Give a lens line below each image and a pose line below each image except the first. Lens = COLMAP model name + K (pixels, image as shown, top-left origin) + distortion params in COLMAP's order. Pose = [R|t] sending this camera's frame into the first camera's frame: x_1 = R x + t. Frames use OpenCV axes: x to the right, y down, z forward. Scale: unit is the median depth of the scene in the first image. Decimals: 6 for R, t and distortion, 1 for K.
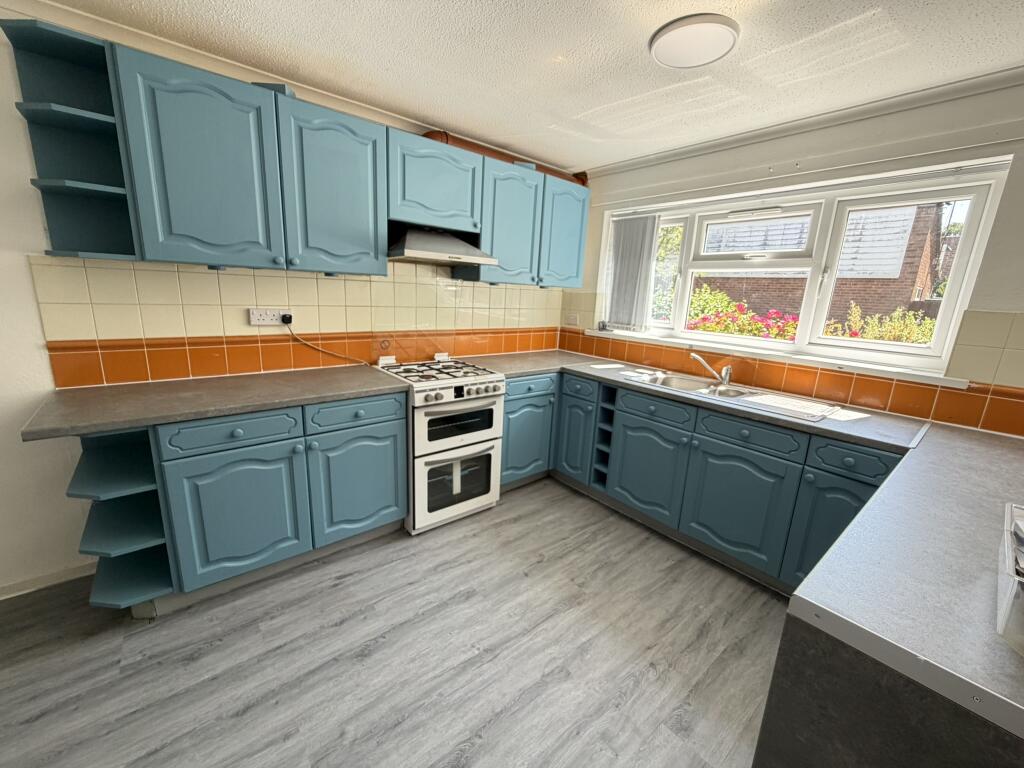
lens RADIAL K [[409.4, 0, 511.1], [0, 409.4, 384.4], [0, 0, 1]] dist [0.001881, -0.000446]
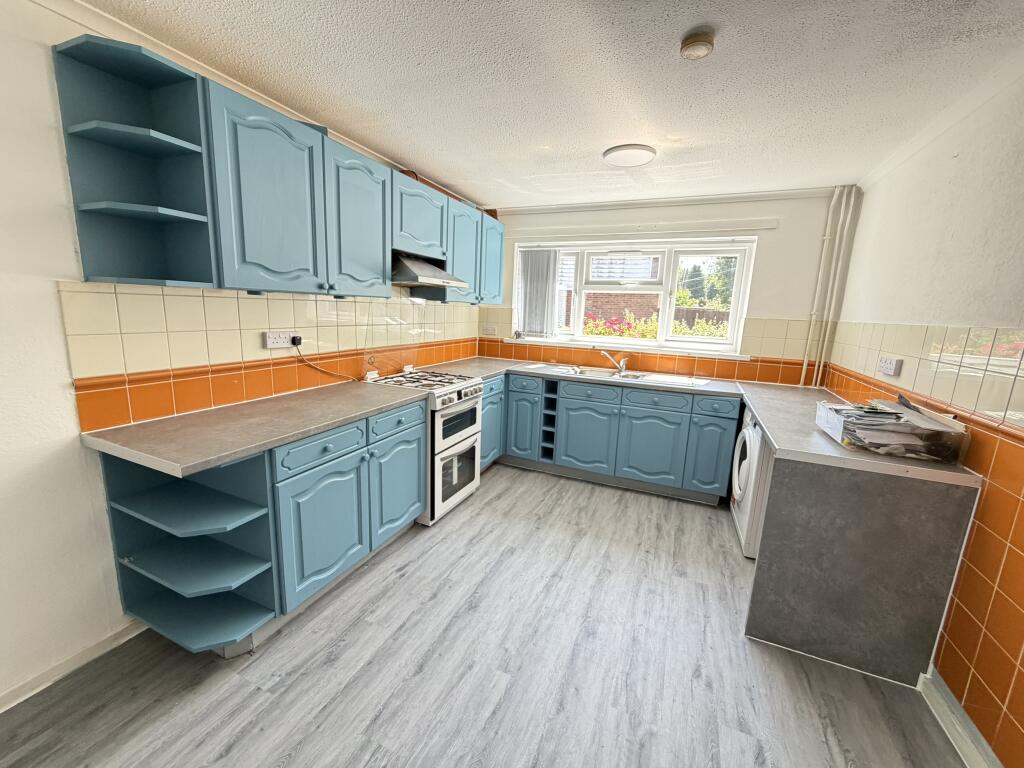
lens RADIAL K [[409.4, 0, 510.4], [0, 409.4, 384.2], [0, 0, 1]] dist [0.001881, -0.000446]
pose [[0.893411, -0.095032, 0.439074, -0.545446], [0.104391, 0.994532, 0.002843, -0.000734], [-0.436943, 0.043295, 0.898447, -0.139155]]
